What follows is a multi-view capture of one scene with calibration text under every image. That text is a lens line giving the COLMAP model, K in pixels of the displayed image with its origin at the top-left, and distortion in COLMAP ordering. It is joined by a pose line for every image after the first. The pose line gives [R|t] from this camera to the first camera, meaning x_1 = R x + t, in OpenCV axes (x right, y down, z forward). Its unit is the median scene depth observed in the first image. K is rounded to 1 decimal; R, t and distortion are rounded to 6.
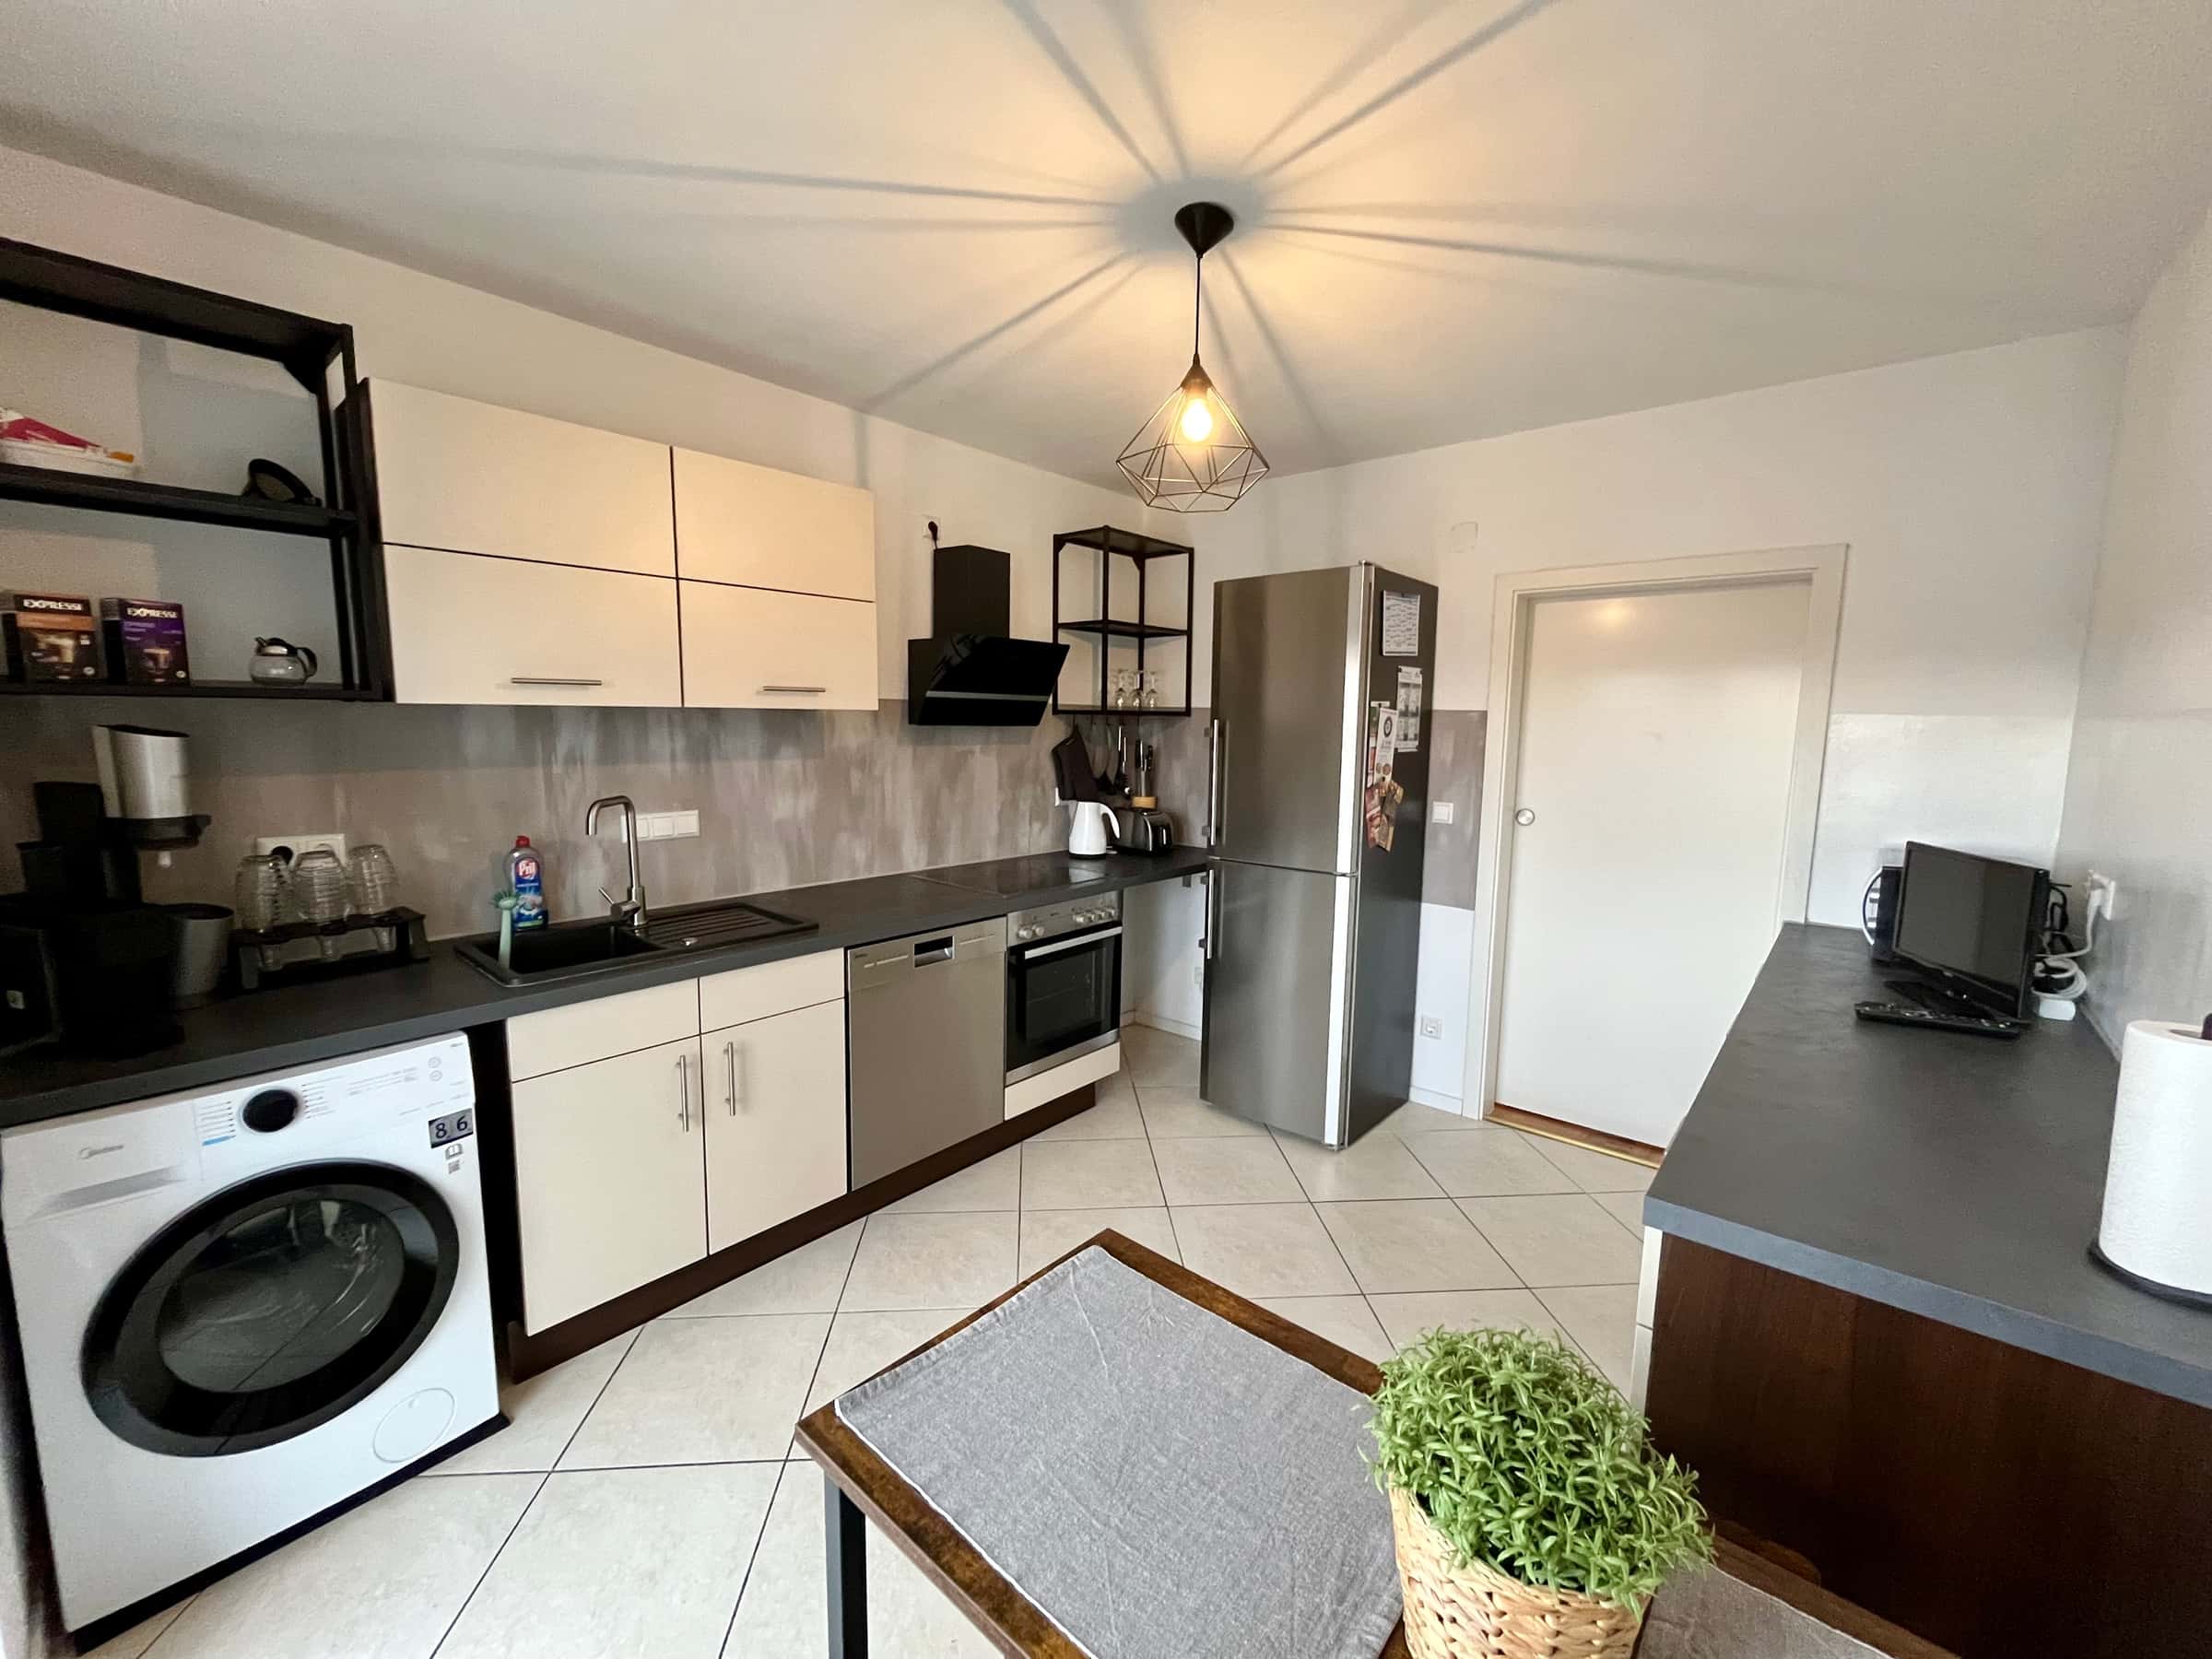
lens RADIAL K [[887.9, 0, 1094.2], [0, 887.9, 826.0], [0, 0, 1]] dist [-0.000203, -0.000085]
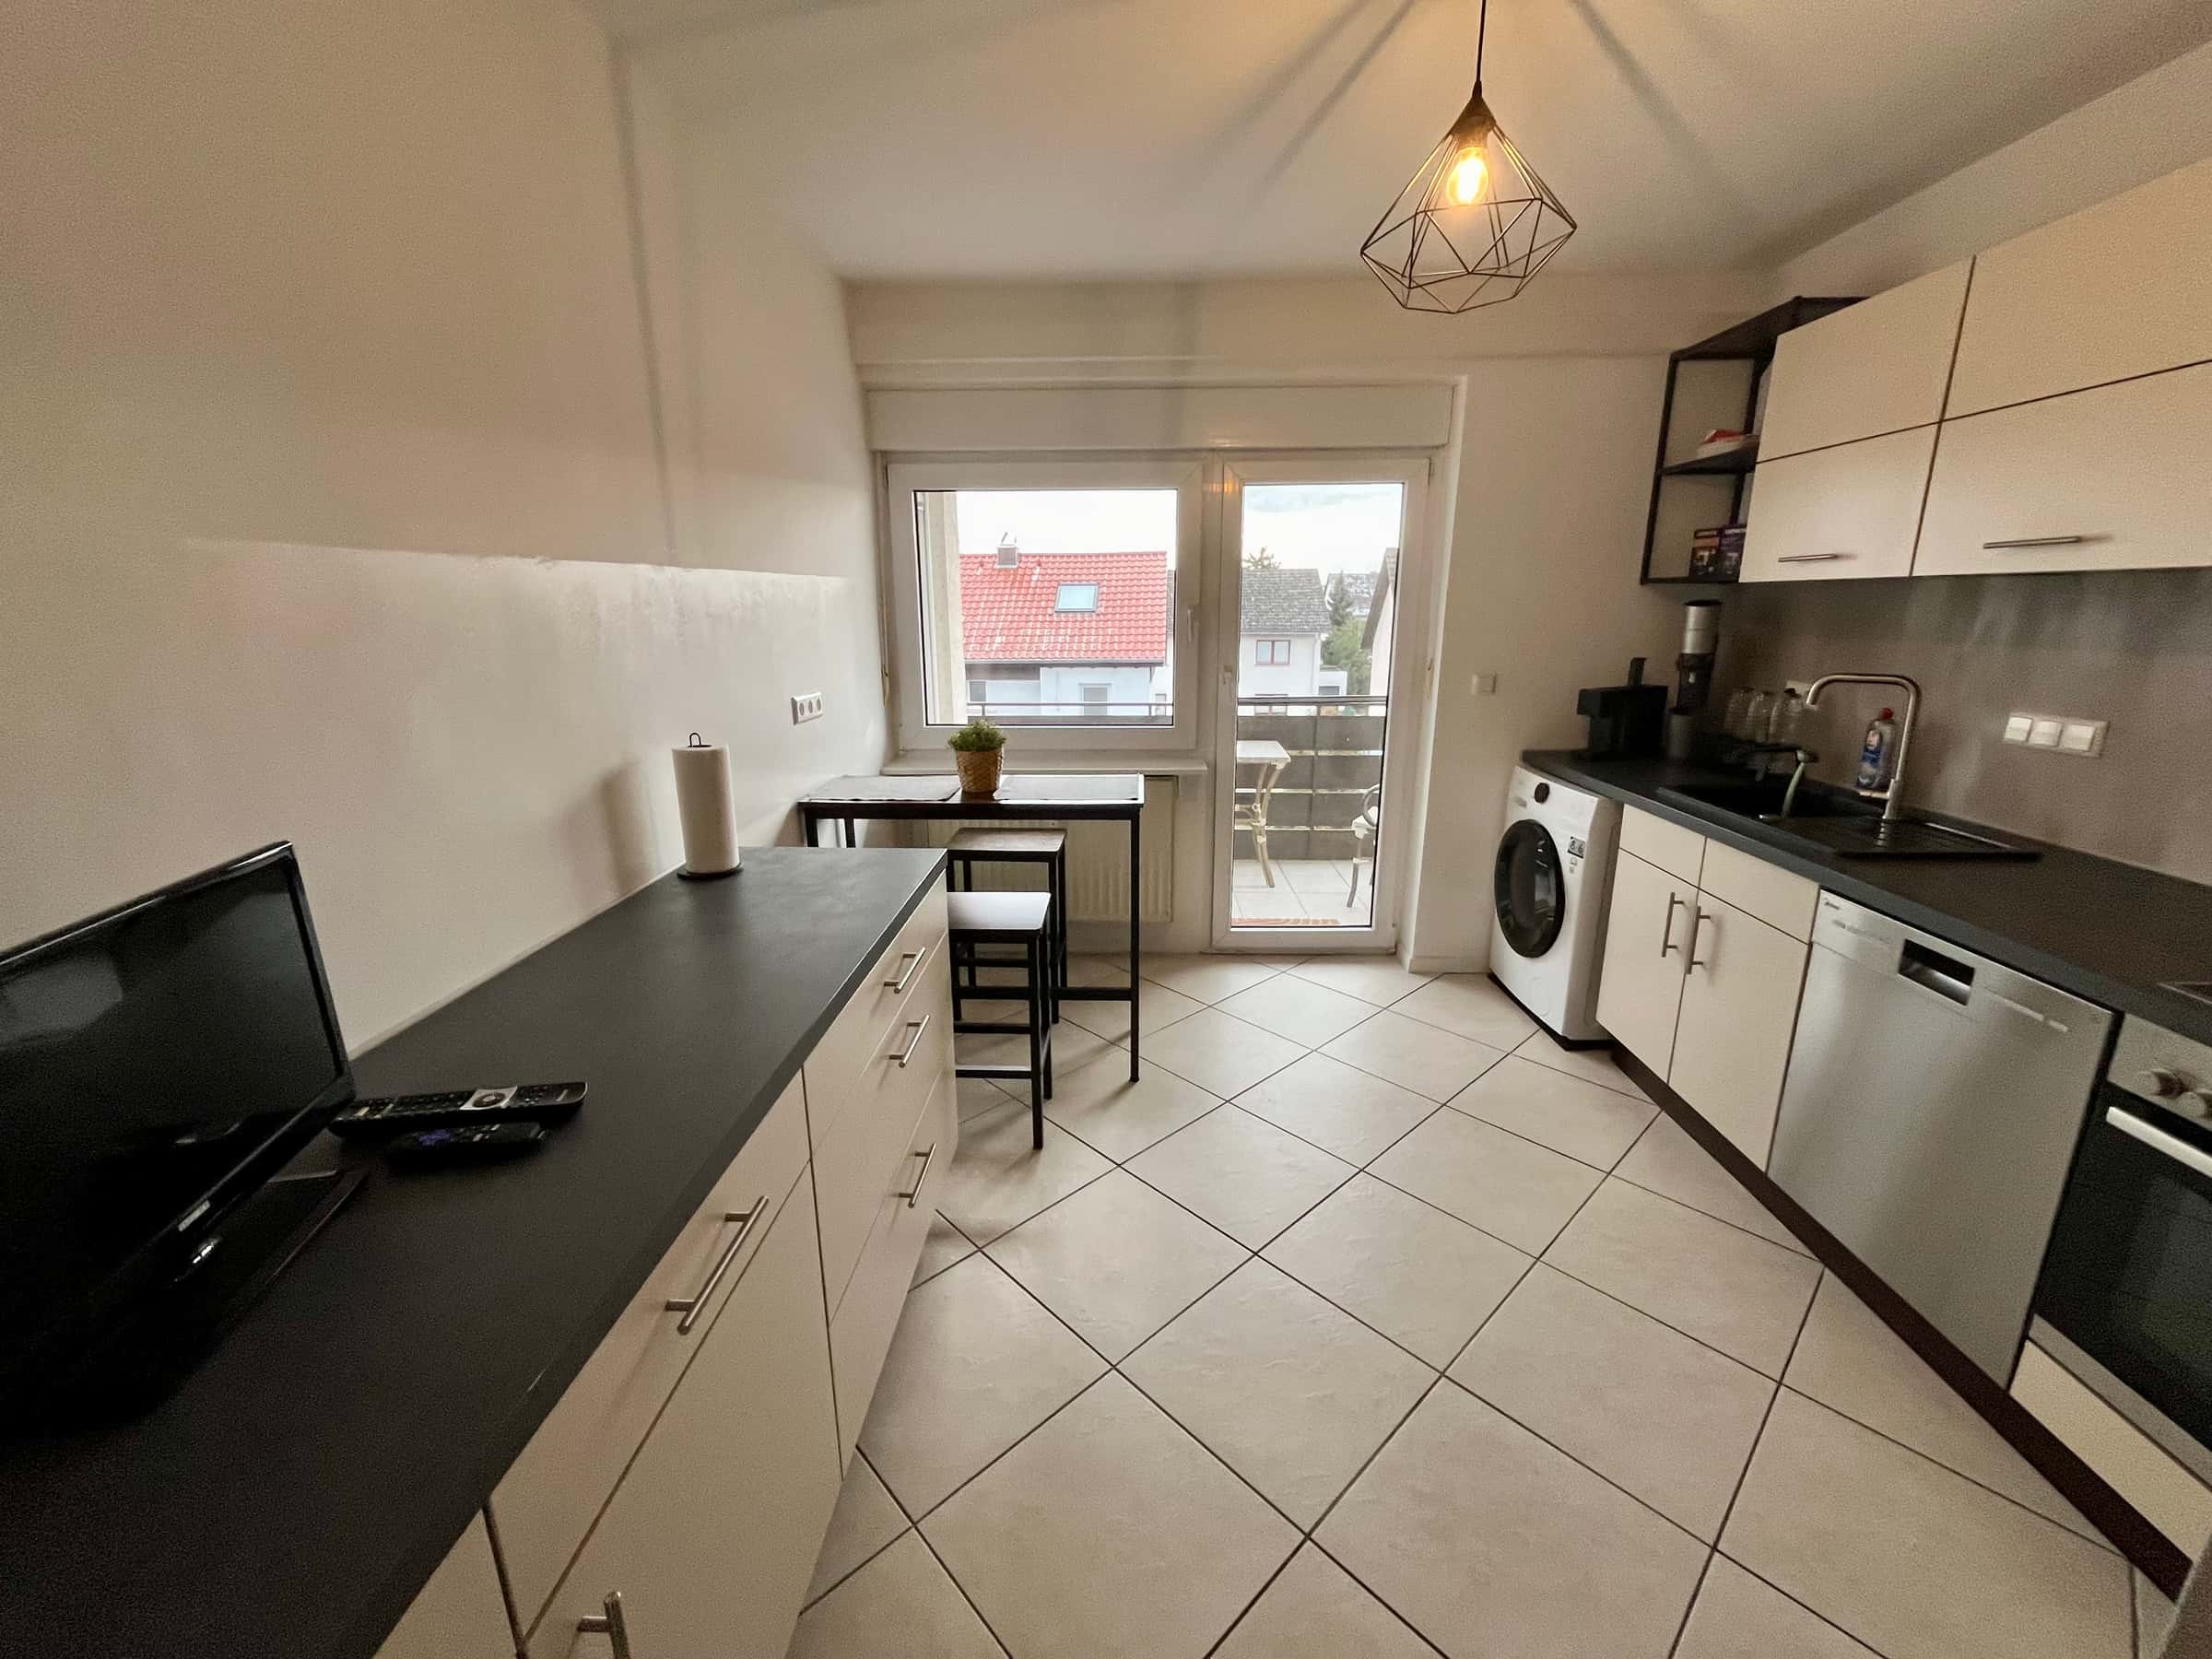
lens RADIAL K [[887.9, 0, 1118.0], [0, 887.9, 828.2], [0, 0, 1]] dist [-0.000203, -0.000085]
pose [[-0.766041, 0.150521, -0.624919, 0.654029], [-0.082684, 0.941045, 0.328021, -0.112804], [0.637451, 0.302949, -0.708433, 1.100058]]
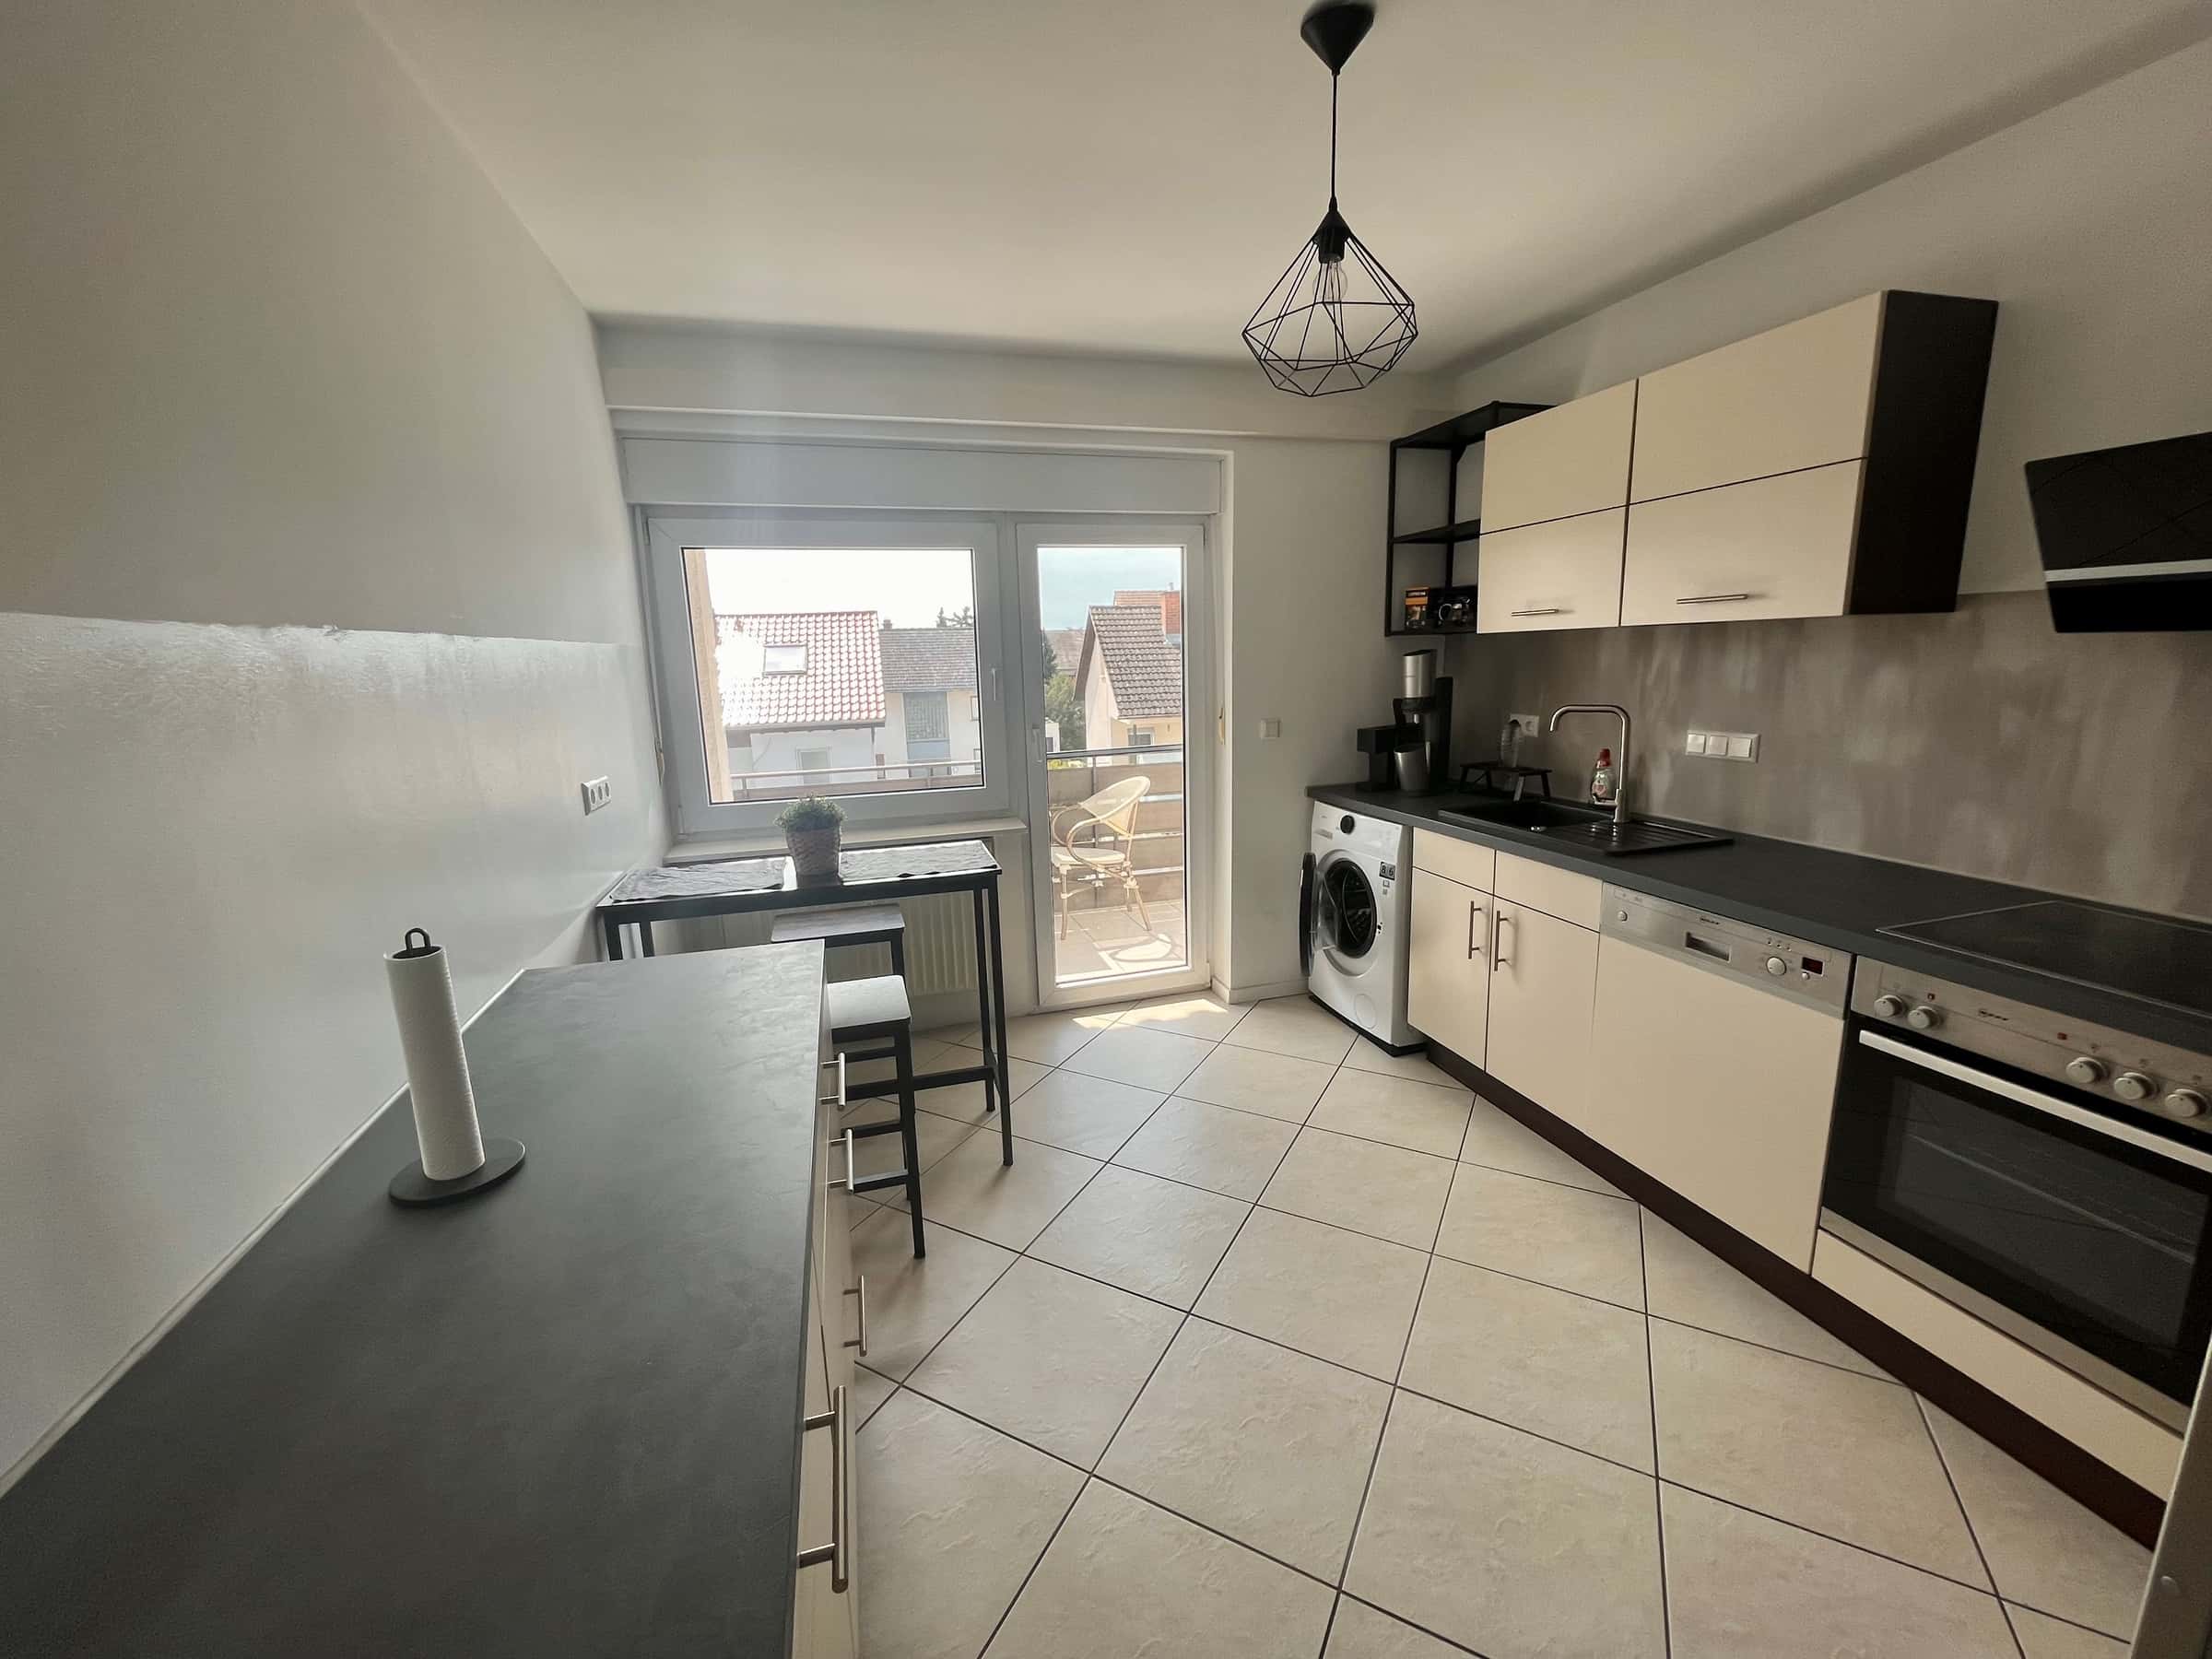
lens RADIAL K [[887.9, 0, 1112.6], [0, 887.9, 829.2], [0, 0, 1]] dist [-0.000203, -0.000085]
pose [[-0.526862, 0.167327, -0.833318, 0.736702], [-0.080767, 0.966138, 0.245061, -0.101499], [0.846105, 0.196418, -0.495506, 0.975945]]
